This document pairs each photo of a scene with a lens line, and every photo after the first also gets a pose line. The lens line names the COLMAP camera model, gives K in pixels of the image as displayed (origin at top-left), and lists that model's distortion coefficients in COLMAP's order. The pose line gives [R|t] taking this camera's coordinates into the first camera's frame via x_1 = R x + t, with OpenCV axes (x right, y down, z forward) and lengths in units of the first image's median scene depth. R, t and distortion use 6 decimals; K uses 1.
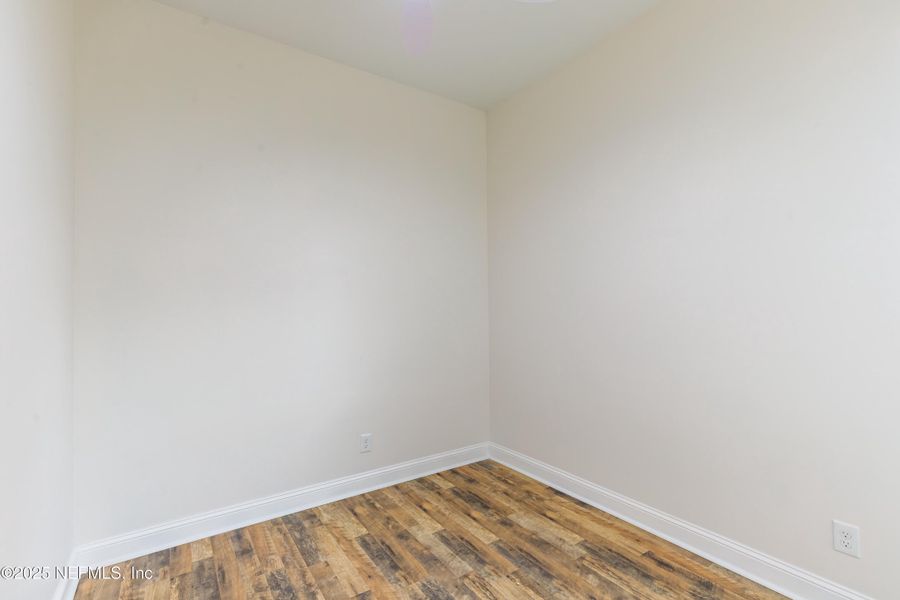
lens RADIAL K [[410.8, 0, 451.7], [0, 410.8, 308.3], [0, 0, 1]] dist [0.013433, -0.001749]
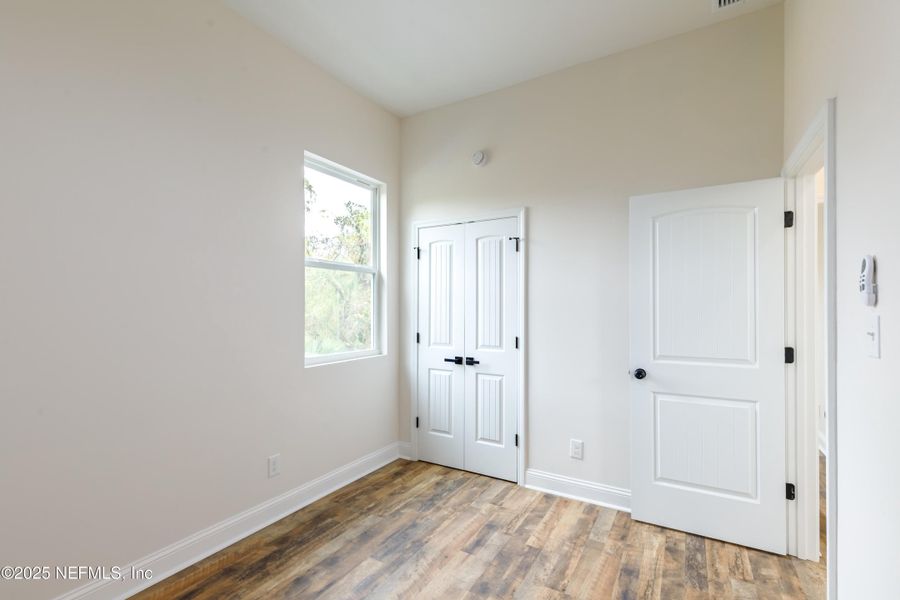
lens RADIAL K [[410.8, 0, 451.7], [0, 410.8, 308.3], [0, 0, 1]] dist [0.013433, -0.001749]
pose [[-0.434341, 0.022616, 0.900465, -0.984735], [0.011632, 0.999742, -0.019499, 0.013988], [-0.900674, 0.002005, -0.434492, 1.476605]]
